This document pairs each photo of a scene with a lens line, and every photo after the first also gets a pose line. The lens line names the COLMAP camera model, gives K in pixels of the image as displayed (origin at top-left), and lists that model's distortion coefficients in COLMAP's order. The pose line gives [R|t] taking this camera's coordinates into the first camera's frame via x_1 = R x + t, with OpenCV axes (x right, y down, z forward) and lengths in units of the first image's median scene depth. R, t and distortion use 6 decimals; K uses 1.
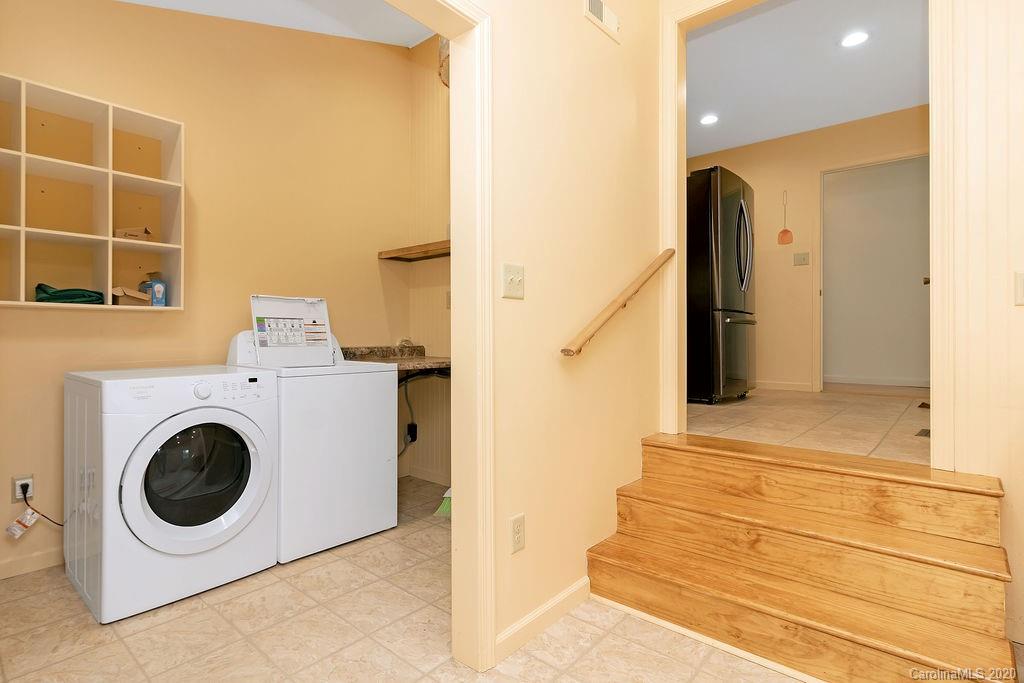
lens RADIAL K [[509.5, 0, 495.5], [0, 509.5, 331.2], [0, 0, 1]] dist [-0.000466, -0.000562]
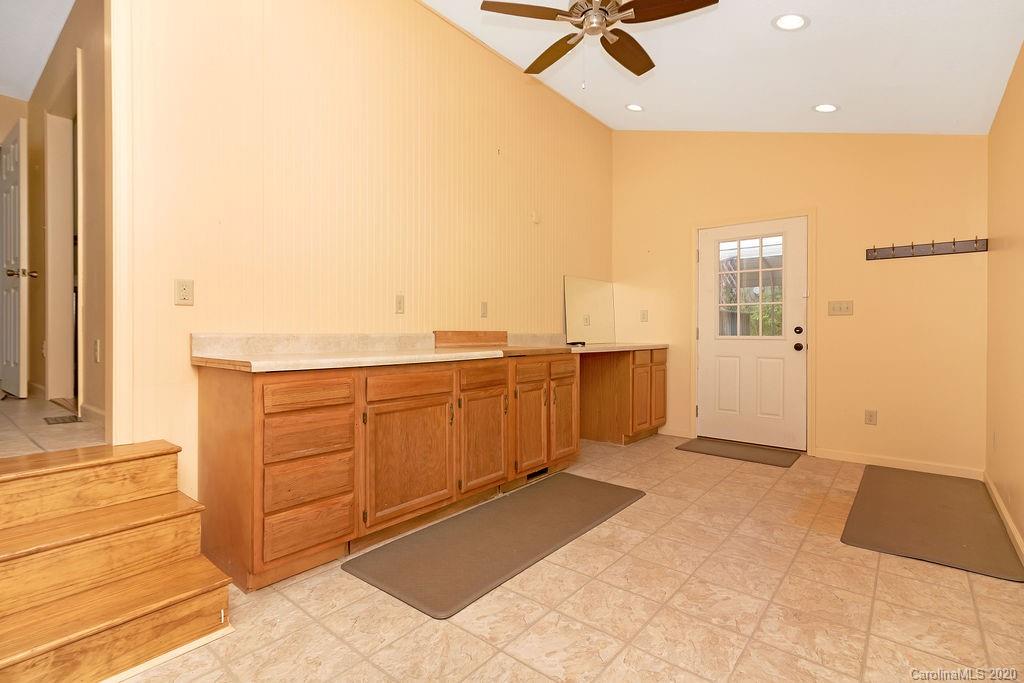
lens RADIAL K [[497.1, 0, 492.5], [0, 497.1, 324.1], [0, 0, 1]] dist [-0.000882, 0.000075]
pose [[-0.015882, 0.004872, 0.999862, -0.280640], [-0.011644, 0.999919, -0.005057, 0.004573], [-0.999806, -0.011723, -0.015824, 0.252836]]
